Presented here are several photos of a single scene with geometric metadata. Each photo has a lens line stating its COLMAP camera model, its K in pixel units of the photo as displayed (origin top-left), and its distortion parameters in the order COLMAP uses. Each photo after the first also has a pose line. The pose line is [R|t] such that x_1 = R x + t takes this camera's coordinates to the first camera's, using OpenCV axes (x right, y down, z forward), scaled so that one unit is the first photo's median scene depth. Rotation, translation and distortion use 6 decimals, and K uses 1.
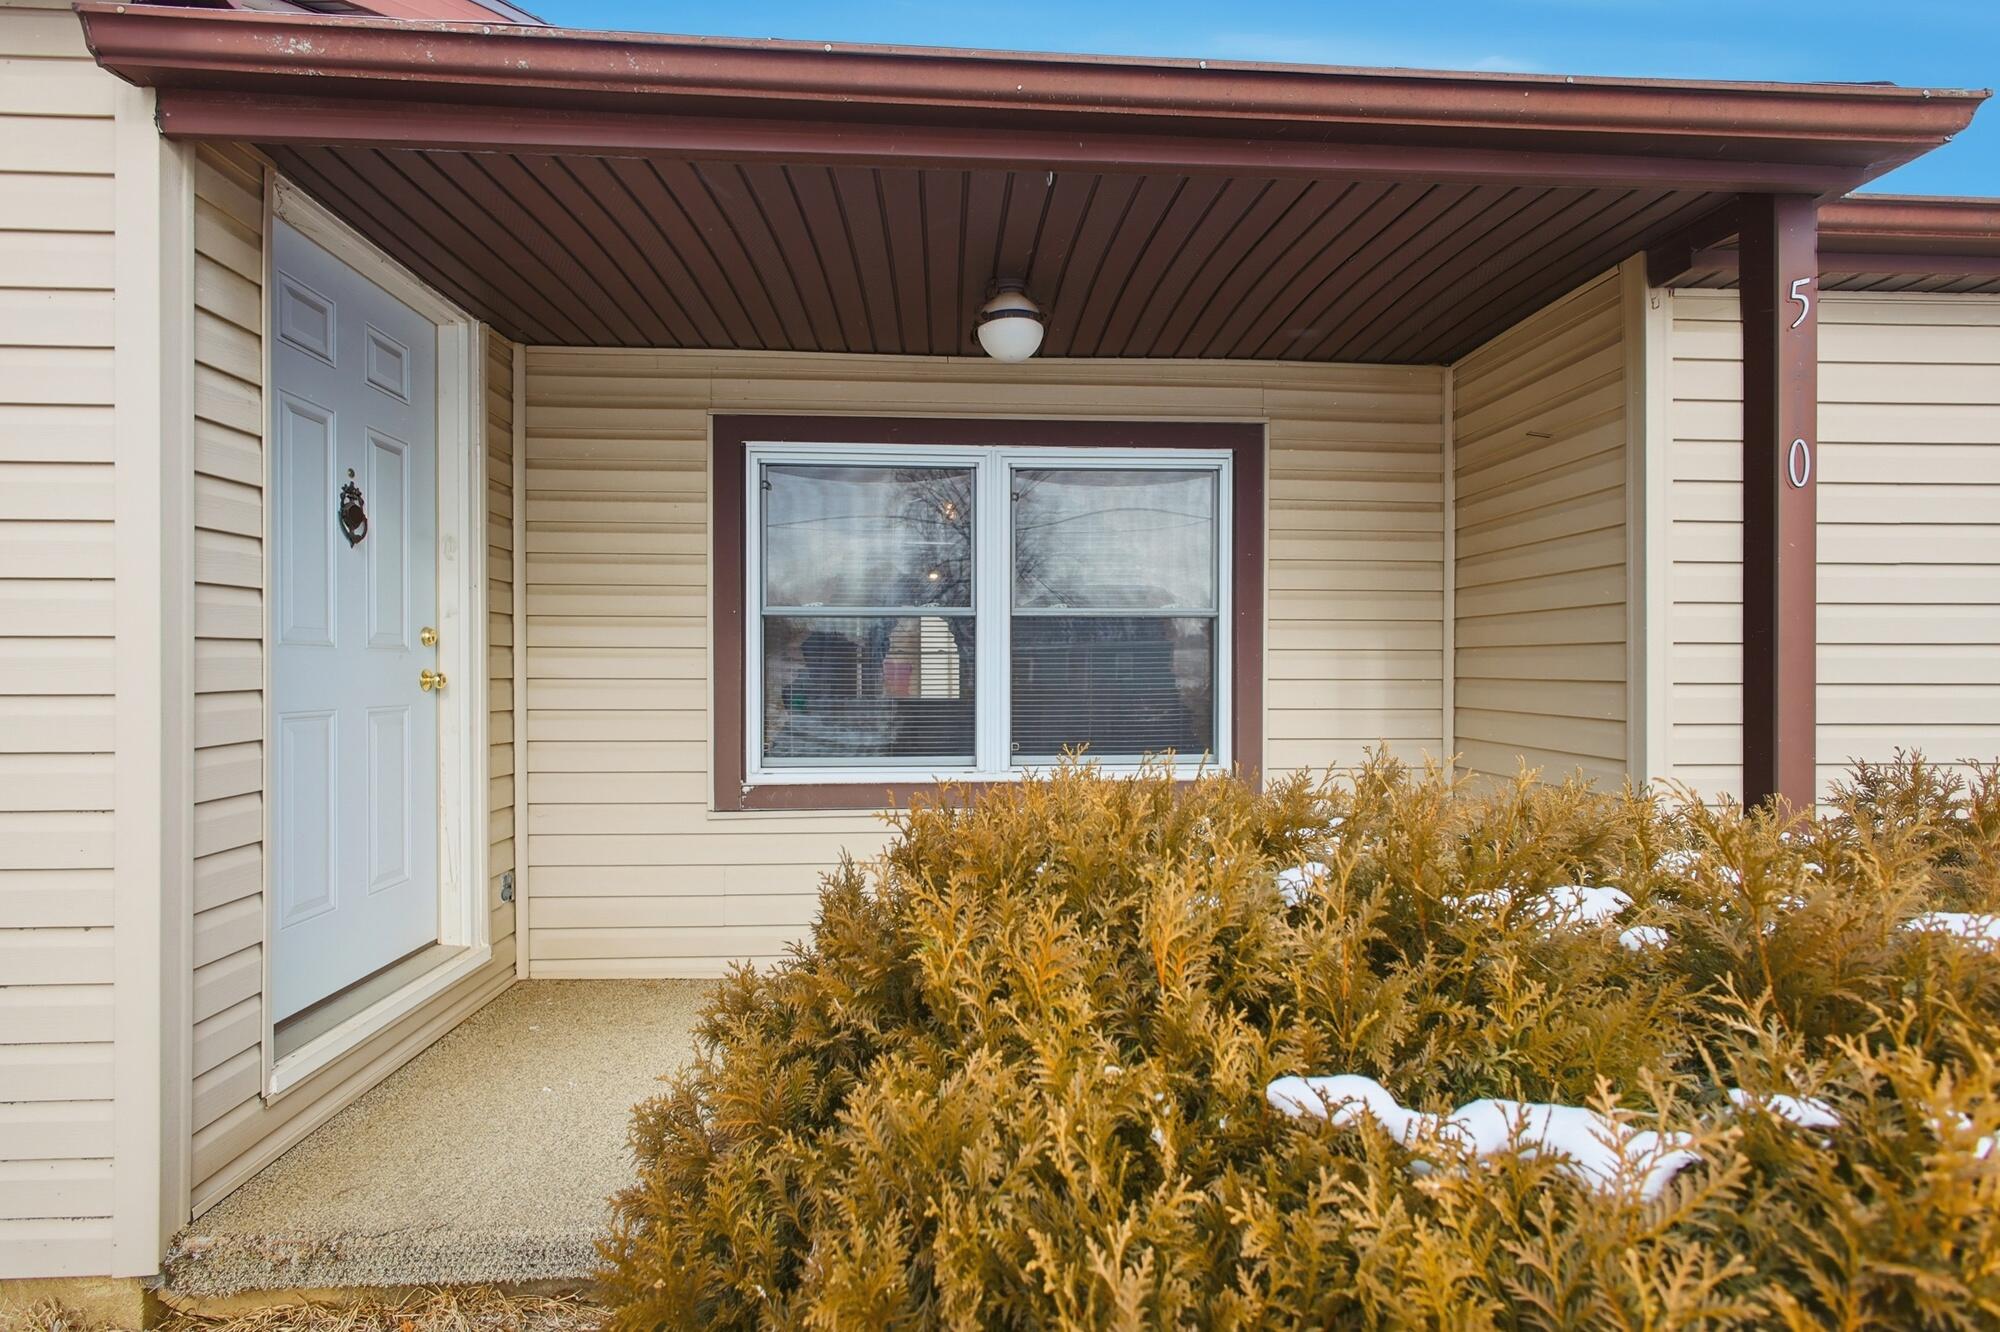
lens RADIAL K [[939.5, 0, 1000.0], [0, 939.5, 666.0], [0, 0, 1]] dist [-0.000361, -0.000050]
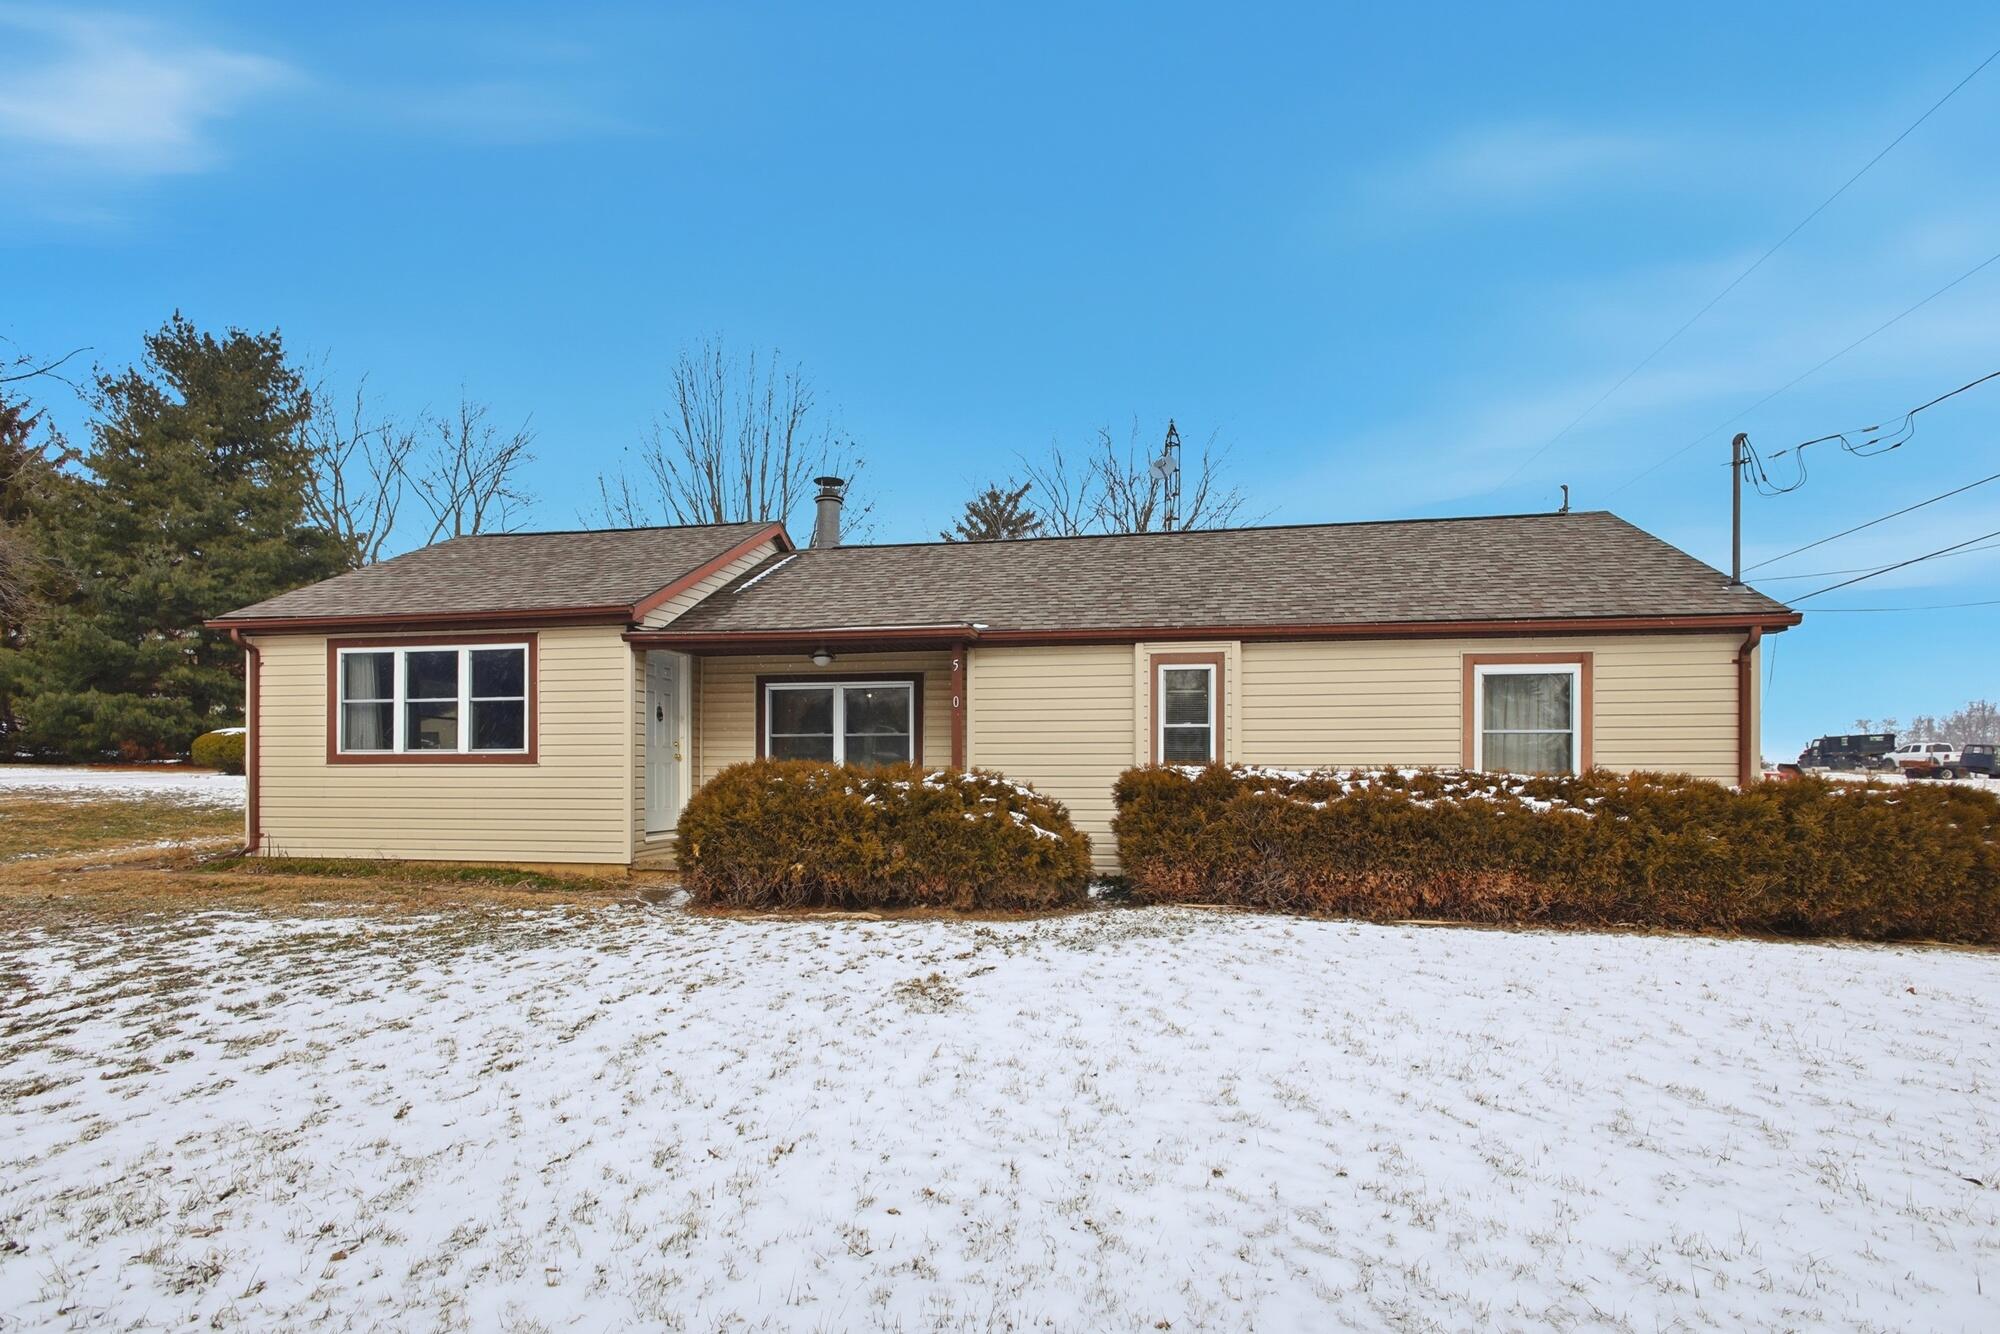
lens RADIAL K [[939.0, 0, 996.8], [0, 939.0, 775.3], [0, 0, 1]] dist [0.000849, 0.000417]
pose [[0.977029, -0.002730, -0.213088, 1.231405], [0.002490, 0.999996, -0.001393, 0.086045], [0.213091, 0.000830, 0.977032, -2.046820]]
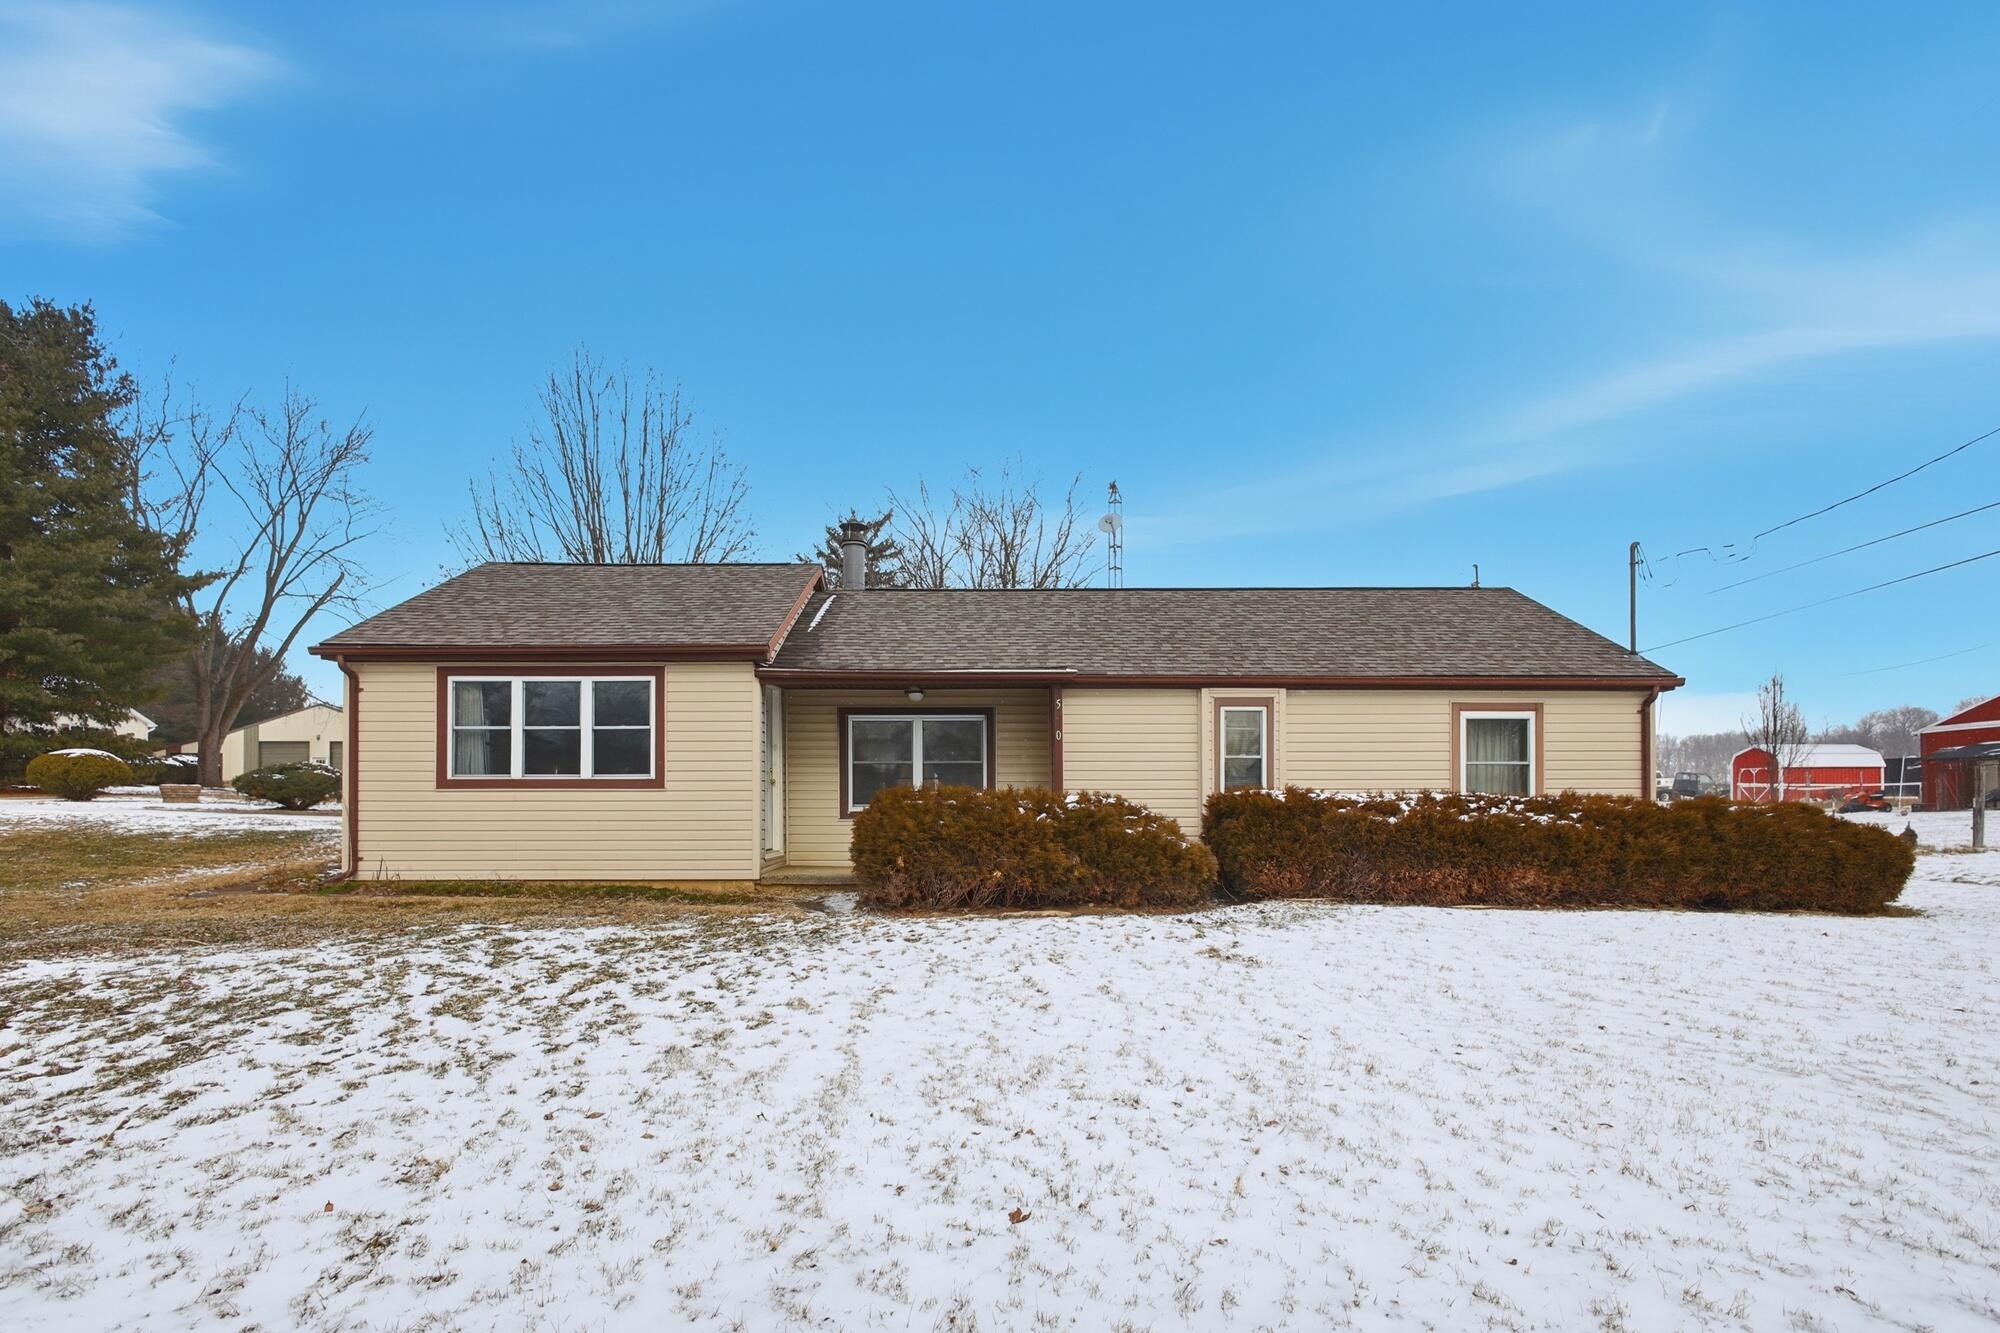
lens RADIAL K [[935.4, 0, 1004.8], [0, 935.4, 792.4], [0, 0, 1]] dist [0.000932, -0.000555]
pose [[0.999613, -0.005545, -0.027269, 0.429947], [0.005300, 0.999945, -0.009029, 0.090443], [0.027318, 0.008881, 0.999587, -2.598615]]
